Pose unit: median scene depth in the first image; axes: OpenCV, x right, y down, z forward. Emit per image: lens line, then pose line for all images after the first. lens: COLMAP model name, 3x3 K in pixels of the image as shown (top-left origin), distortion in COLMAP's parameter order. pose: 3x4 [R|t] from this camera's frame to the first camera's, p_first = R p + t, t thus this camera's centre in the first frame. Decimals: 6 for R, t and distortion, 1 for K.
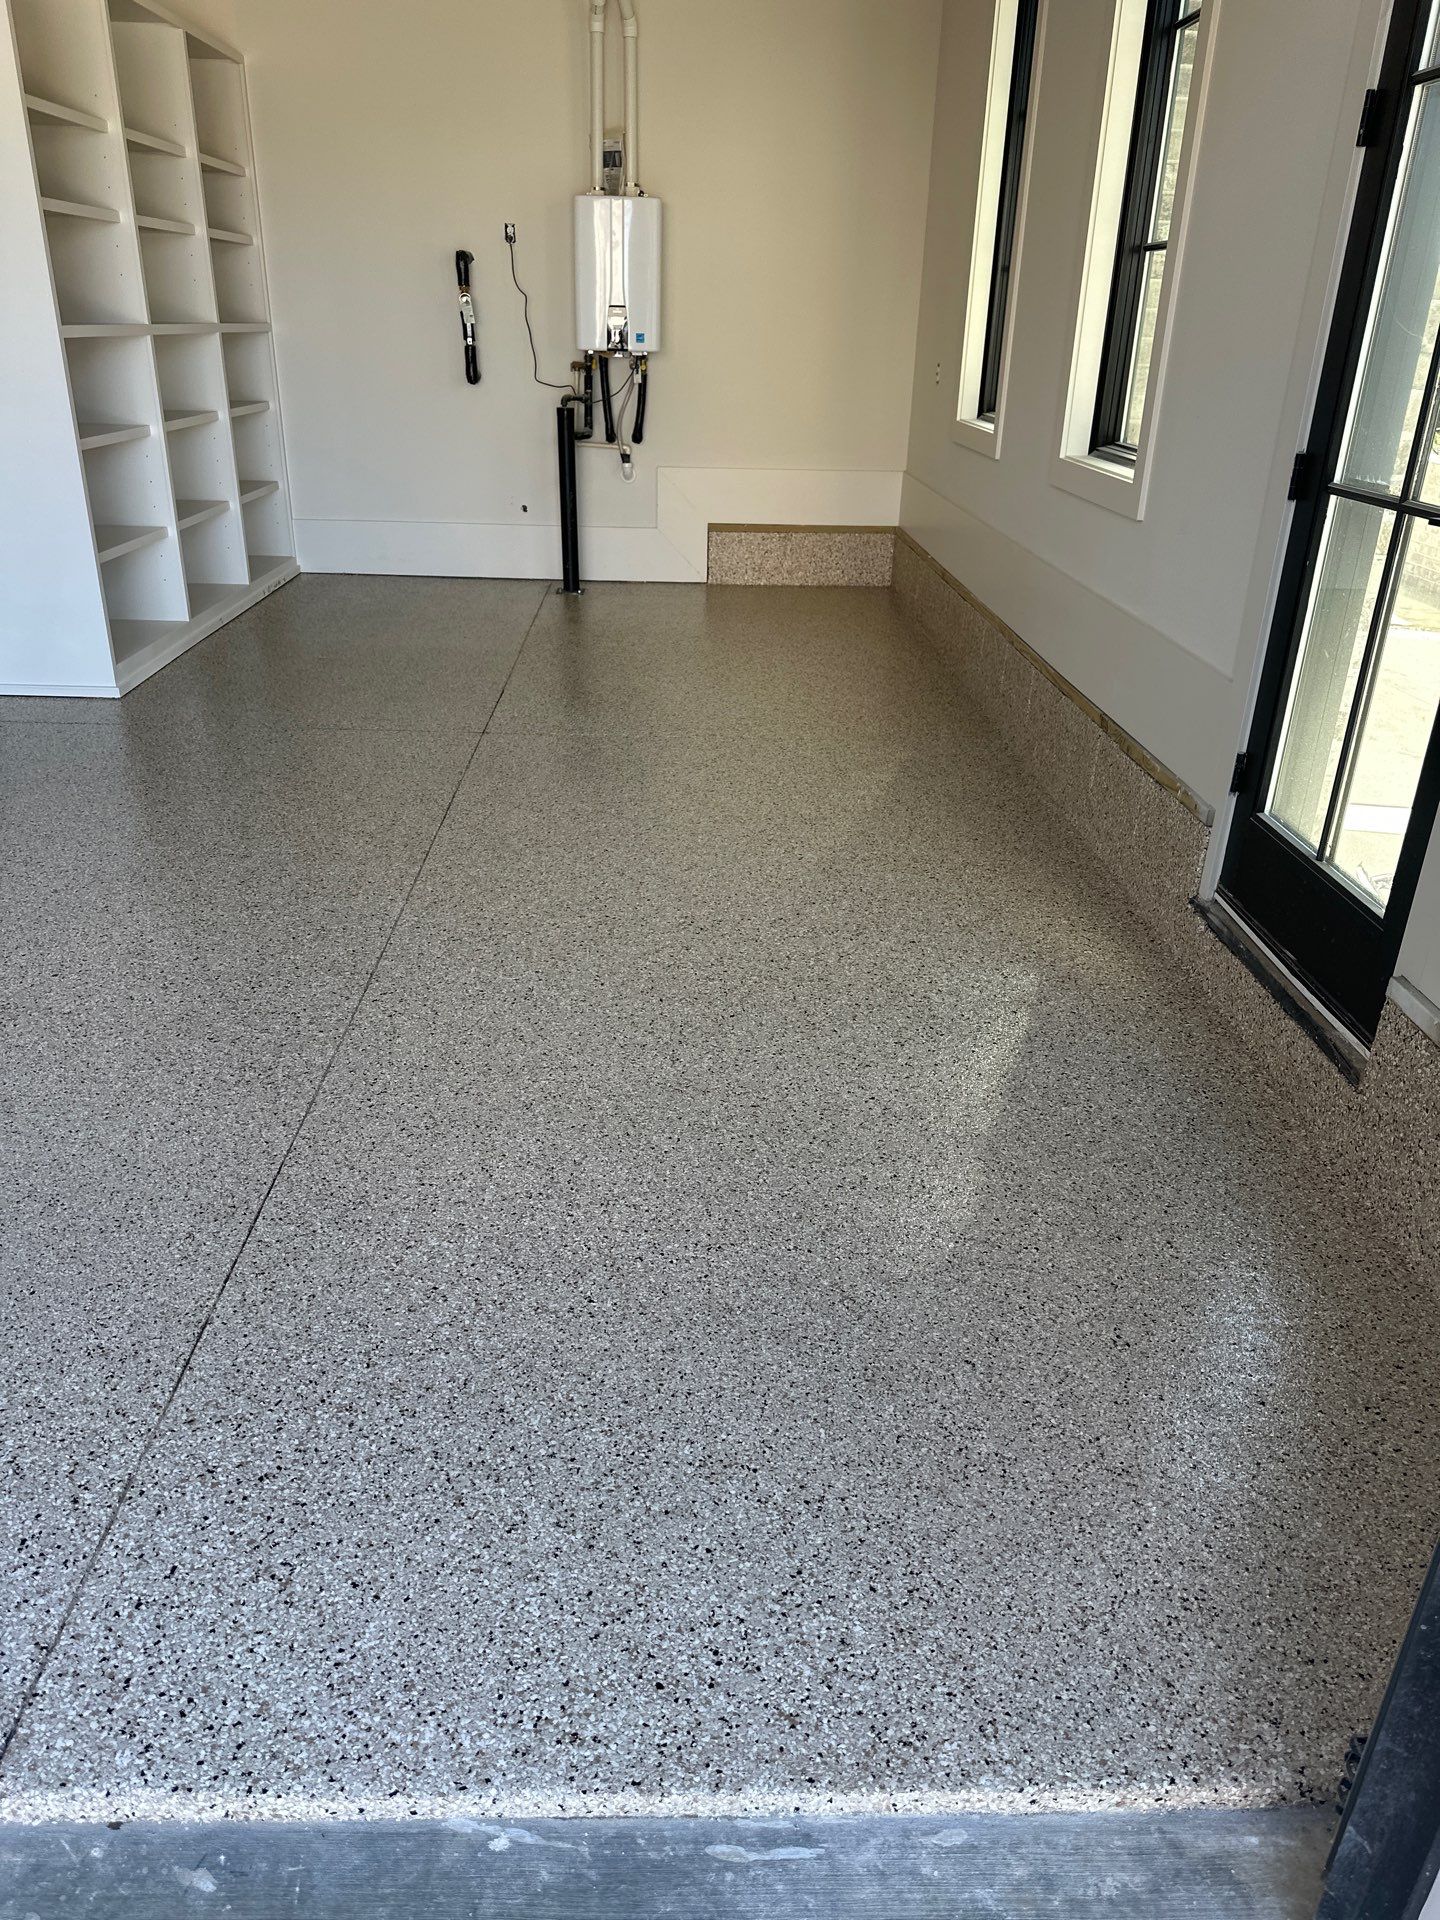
lens RADIAL K [[1332.3, 0, 702.0], [0, 1332.3, 966.3], [0, 0, 1]] dist [0.068535, -0.075380]
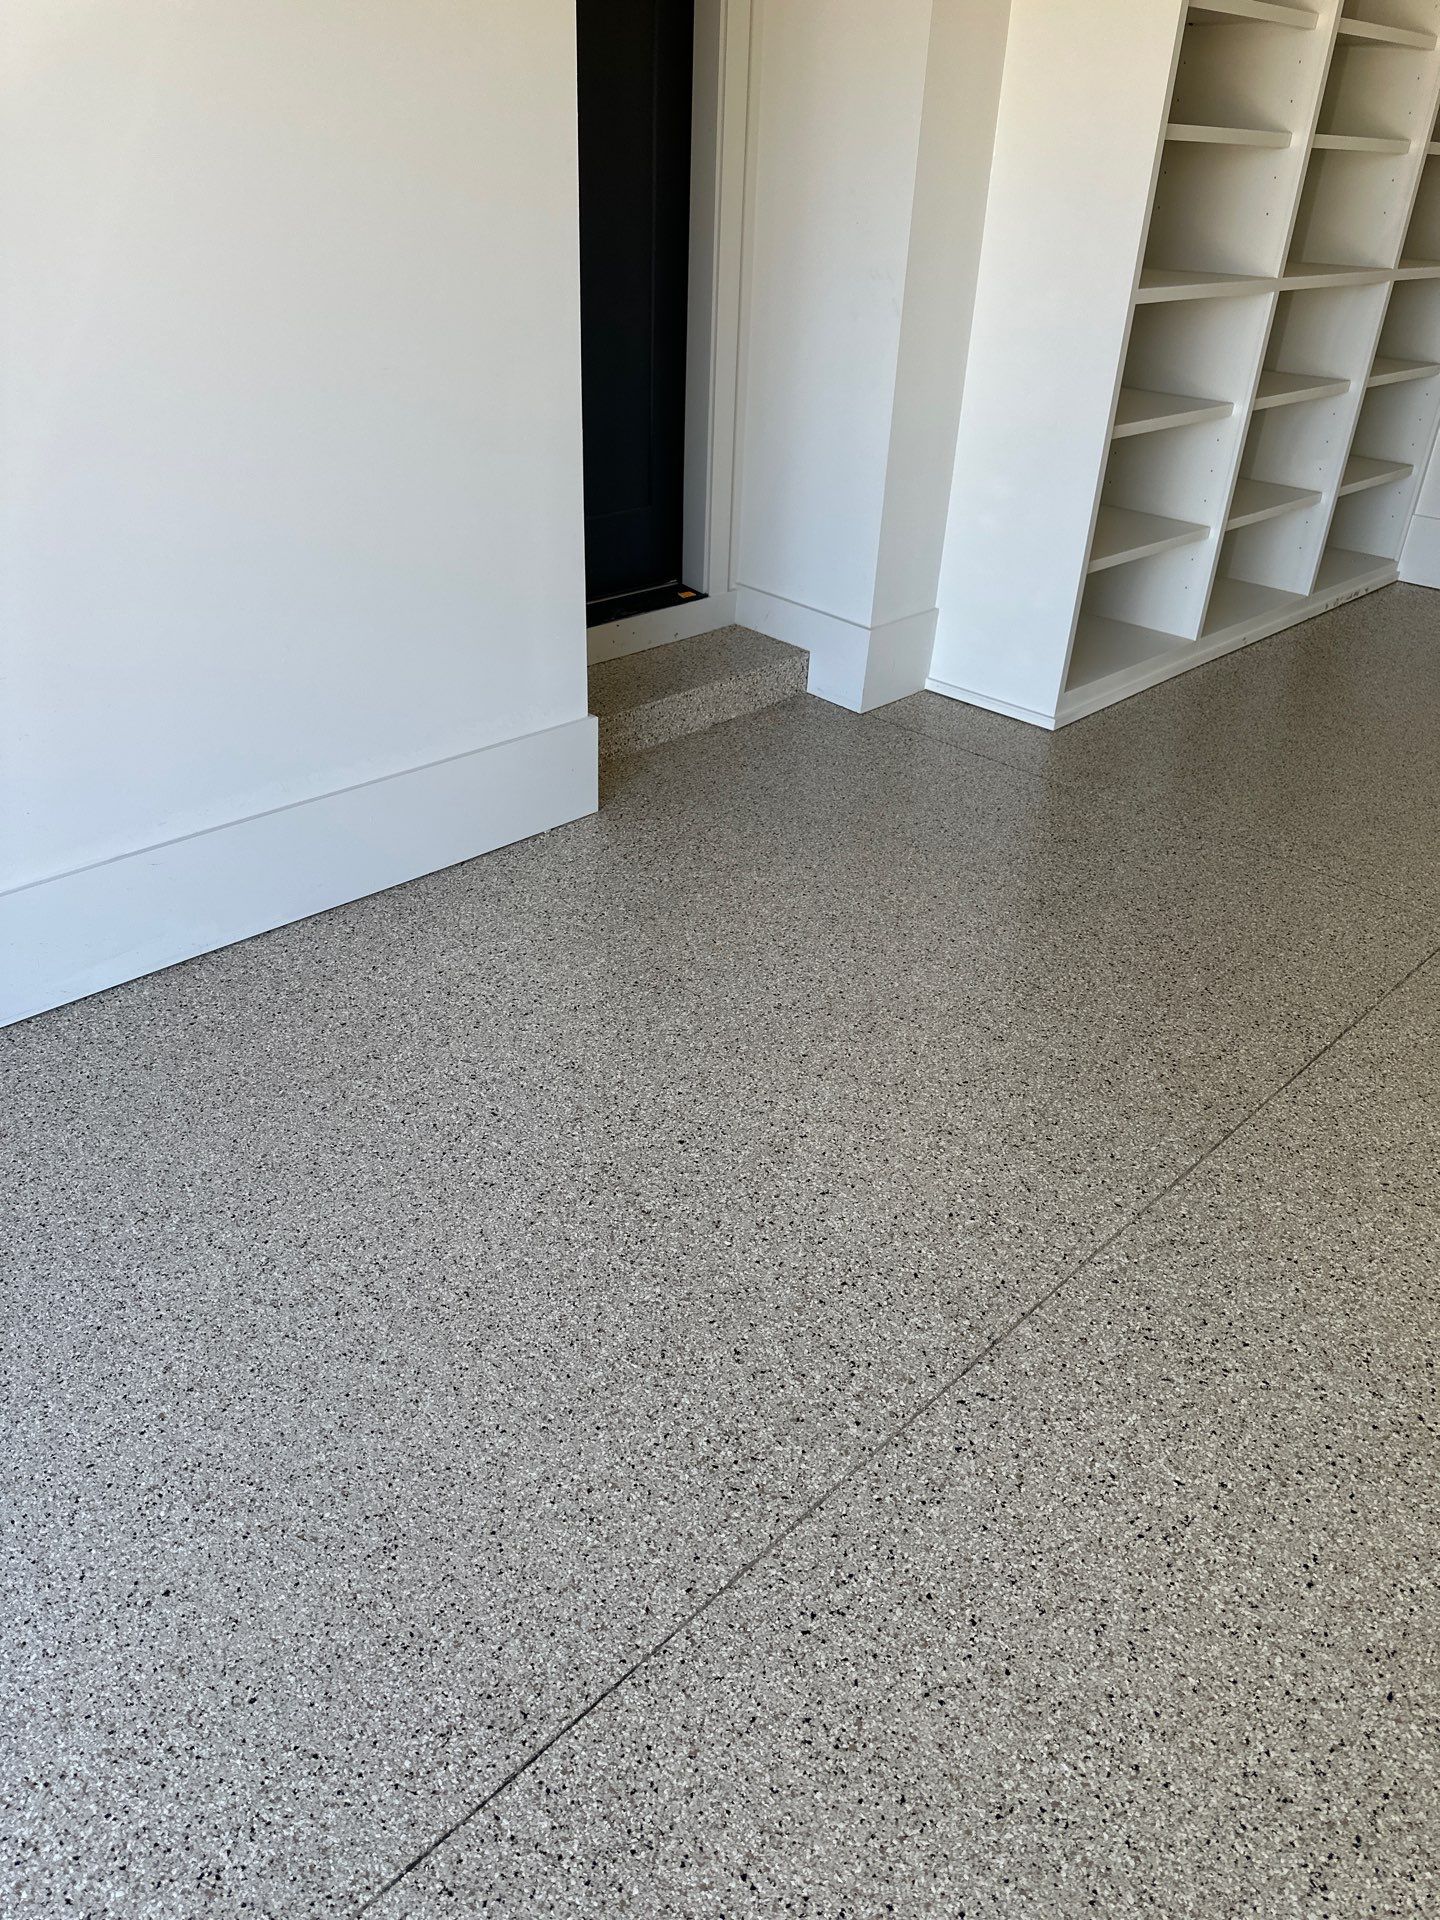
lens RADIAL K [[1332.3, 0, 712.0], [0, 1332.3, 968.6], [0, 0, 1]] dist [0.068535, -0.075380]
pose [[0.689607, 0.371054, -0.621901, 0.006790], [-0.324513, 0.926049, 0.192679, -0.192464], [0.647405, 0.068943, 0.759022, 0.279355]]
